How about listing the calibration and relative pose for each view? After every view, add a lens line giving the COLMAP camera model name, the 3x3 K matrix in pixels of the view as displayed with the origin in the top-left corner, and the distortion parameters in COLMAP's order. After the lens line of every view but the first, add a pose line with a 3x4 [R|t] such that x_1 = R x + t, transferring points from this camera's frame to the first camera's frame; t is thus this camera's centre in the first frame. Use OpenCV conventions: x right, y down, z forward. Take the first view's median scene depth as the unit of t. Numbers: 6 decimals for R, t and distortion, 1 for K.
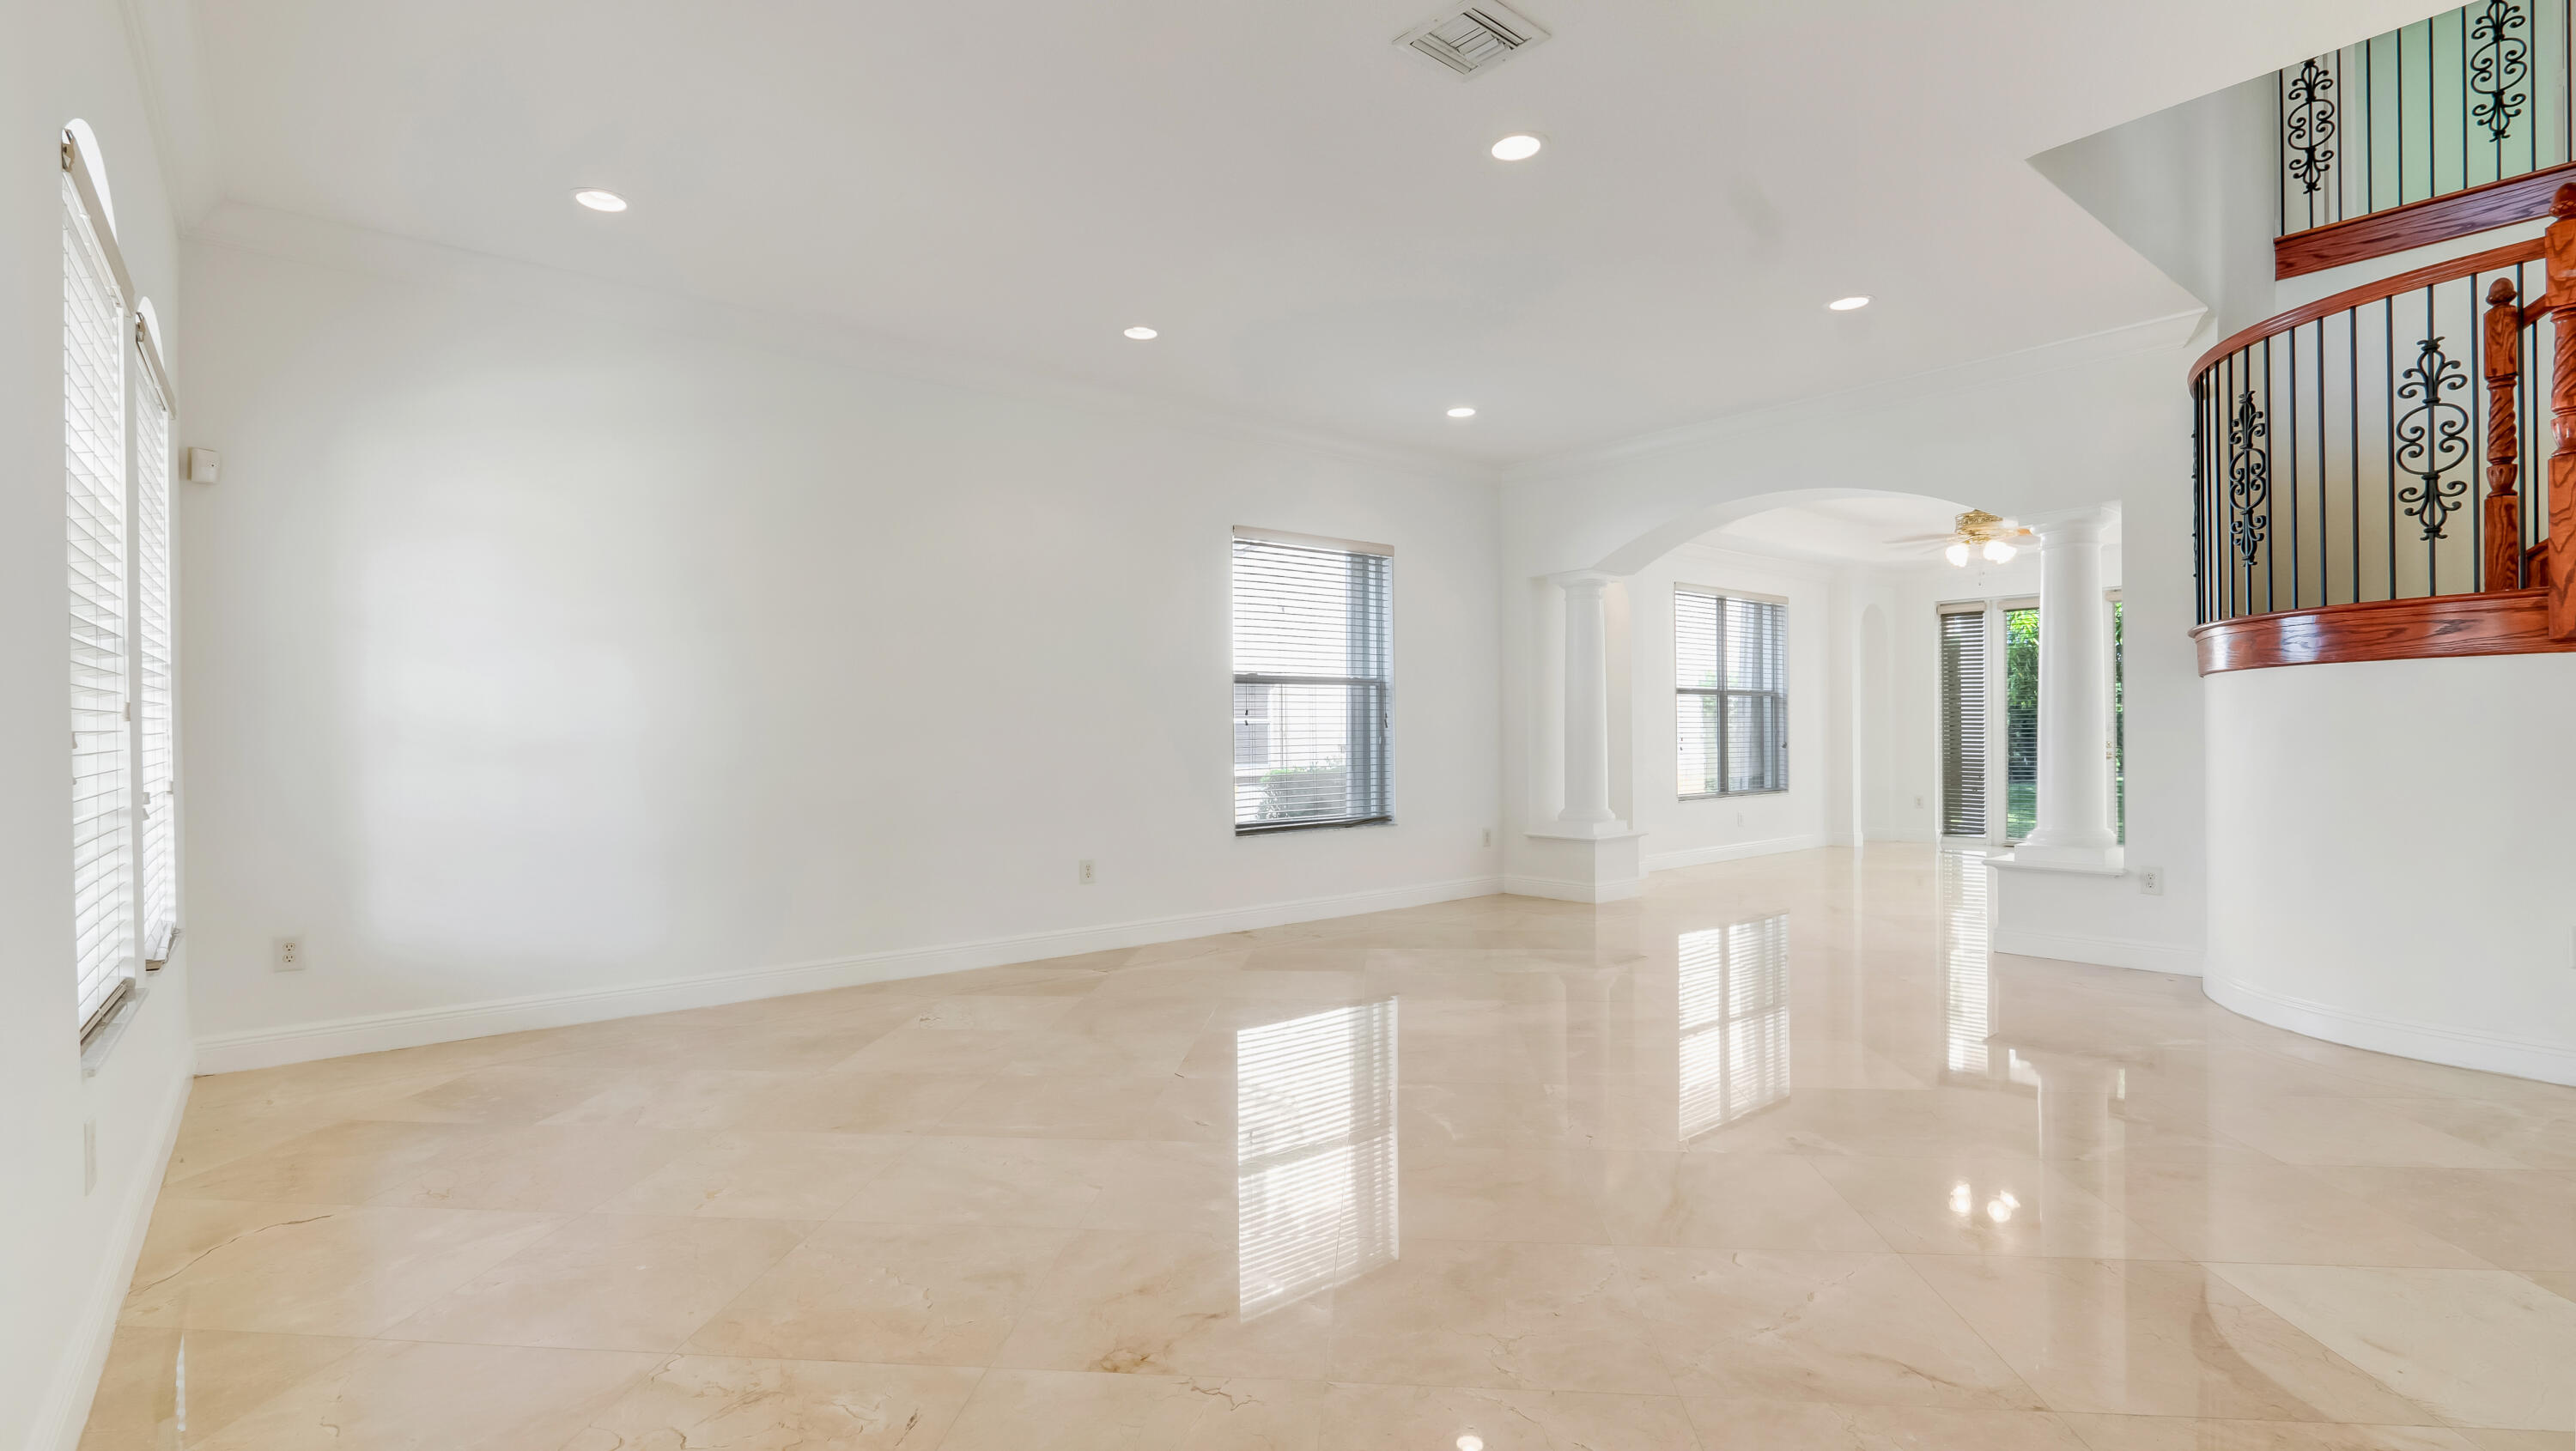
lens RADIAL K [[1191.3, 0, 1250.8], [0, 1191.3, 746.2], [0, 0, 1]] dist [-0.005723, -0.001796]
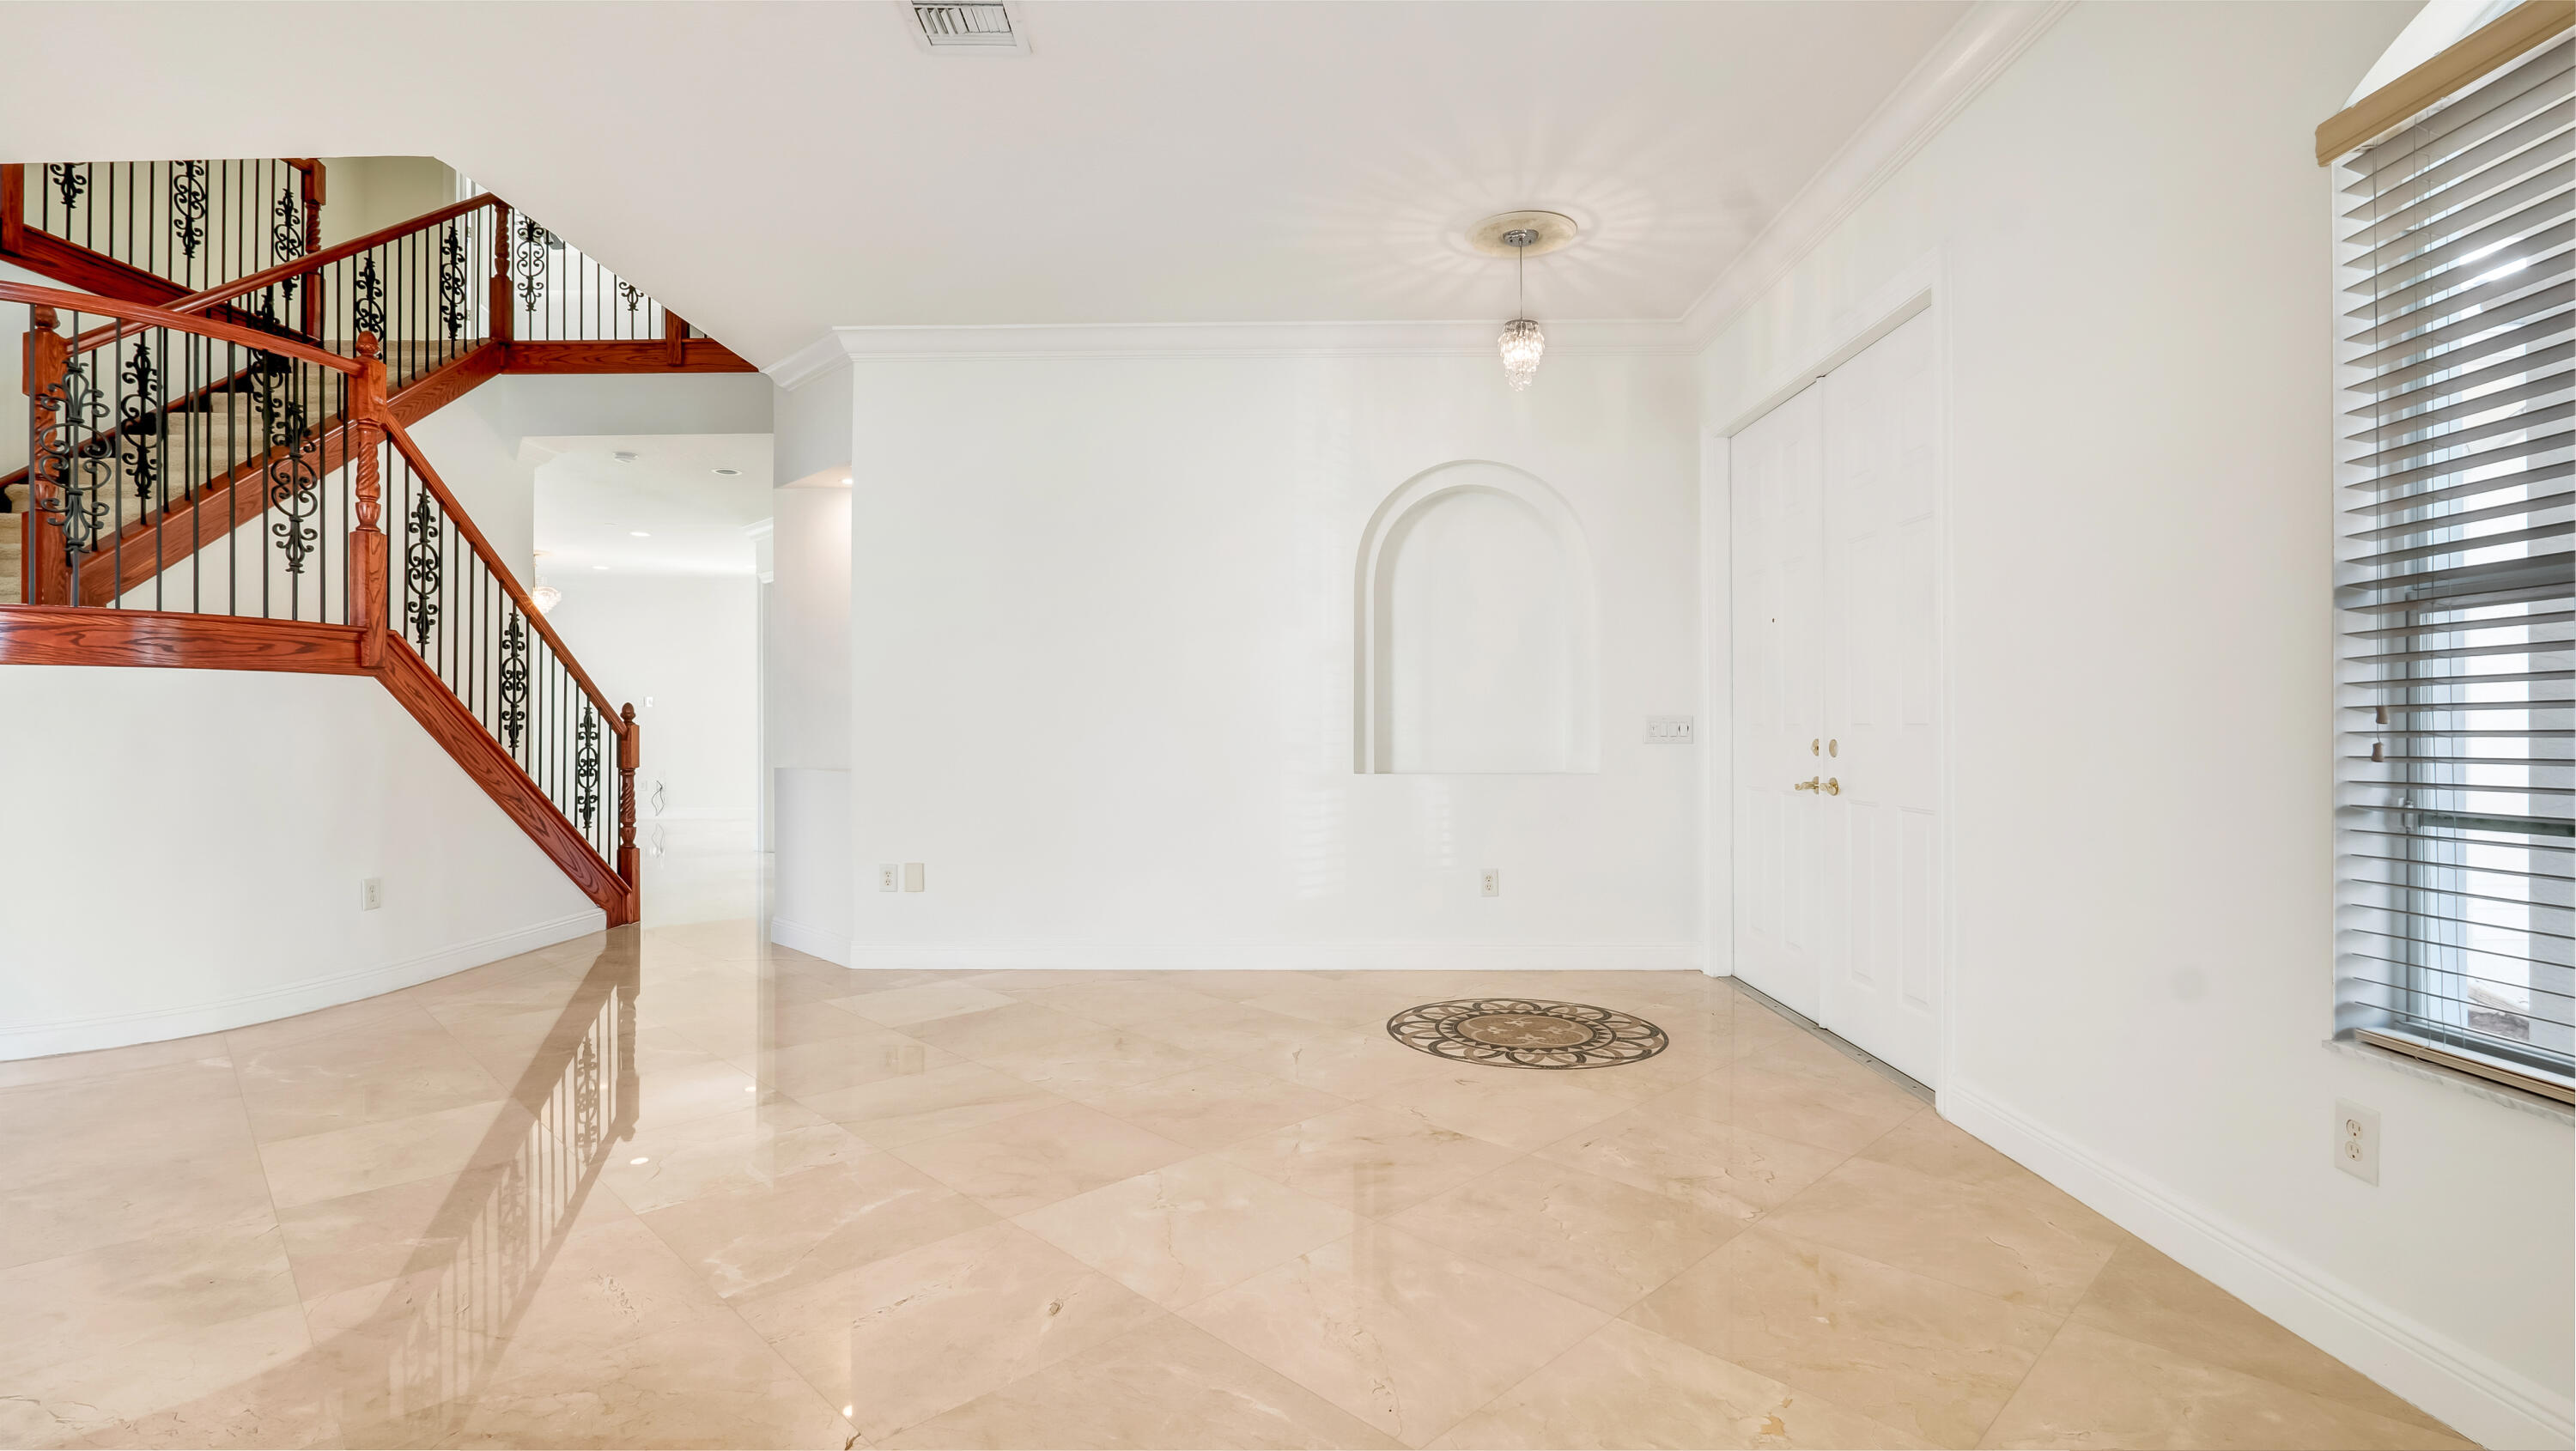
lens RADIAL K [[1191.3, 0, 1269.5], [0, 1191.3, 713.3], [0, 0, 1]] dist [-0.005723, -0.001796]
pose [[-0.773005, 0.018794, 0.634122, -0.440943], [0.011681, 0.999813, -0.015393, -0.003557], [-0.634293, -0.004492, -0.773080, 1.125342]]
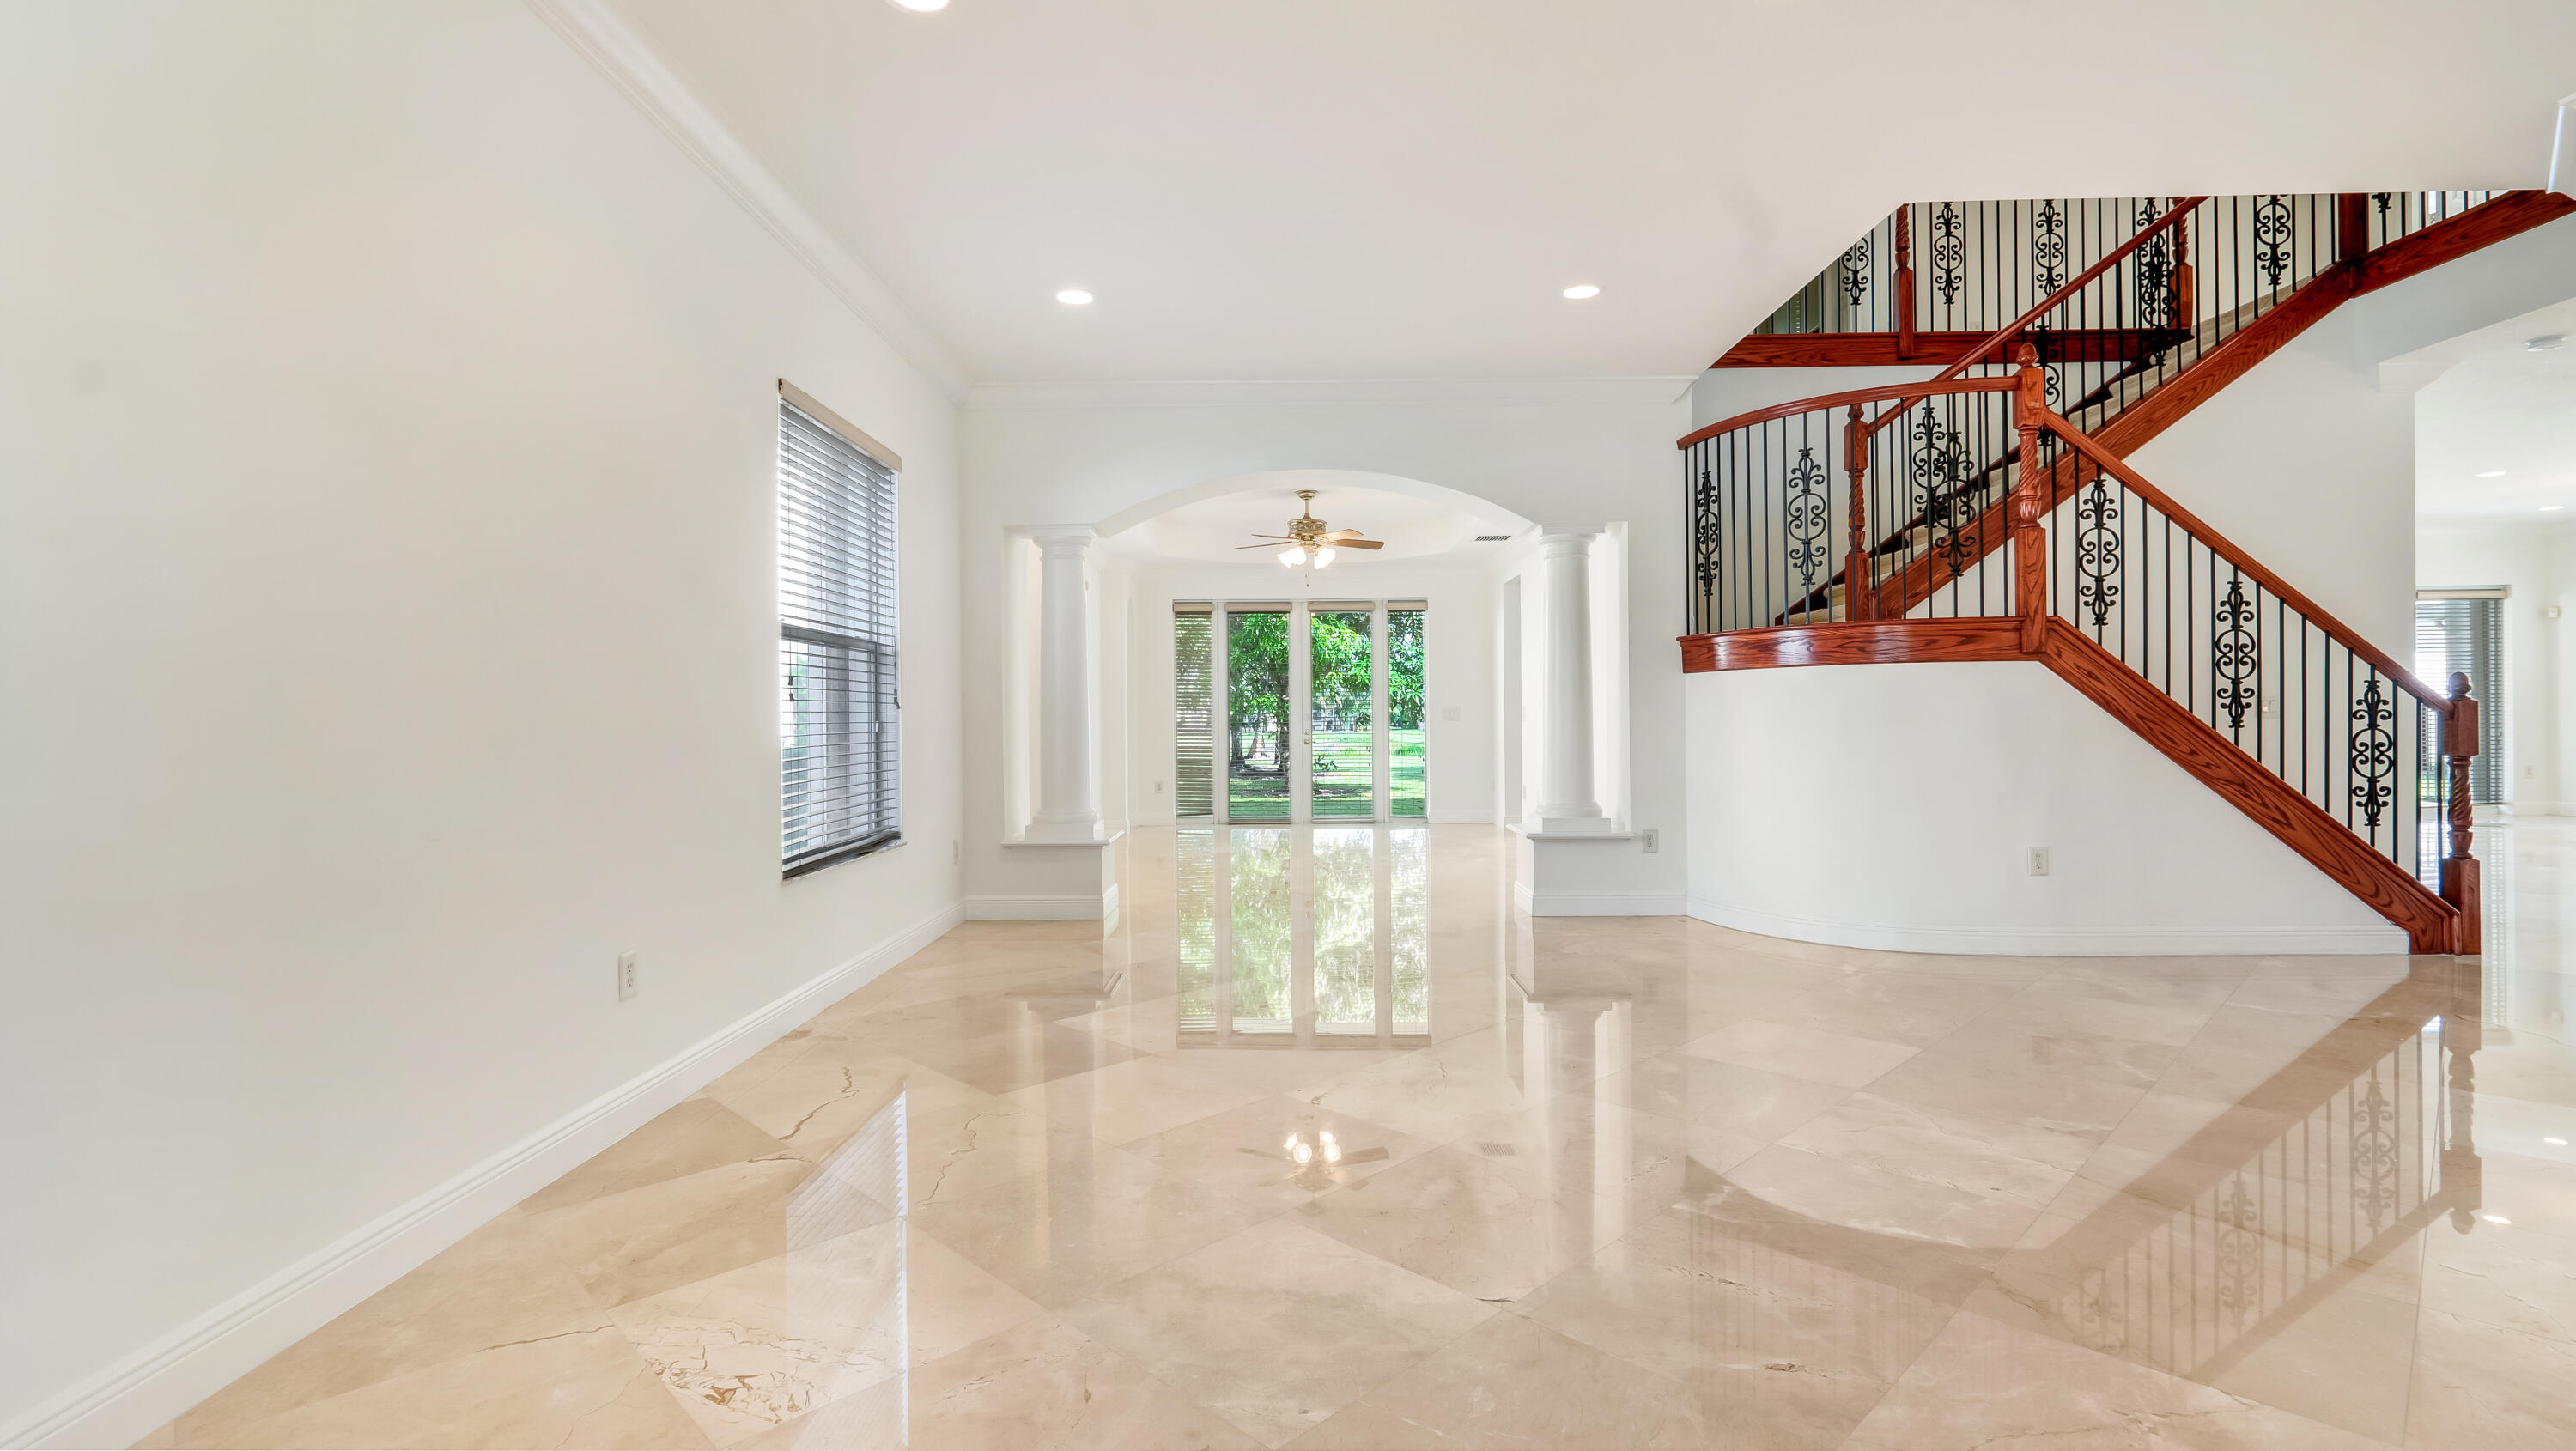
lens RADIAL K [[1191.3, 0, 1262.3], [0, 1191.3, 719.3], [0, 0, 1]] dist [-0.005723, -0.001796]
pose [[0.645170, 0.006508, 0.764011, -0.509757], [0.006479, 0.999881, -0.013988, 0.005605], [-0.764012, 0.013974, 0.645051, 0.632561]]
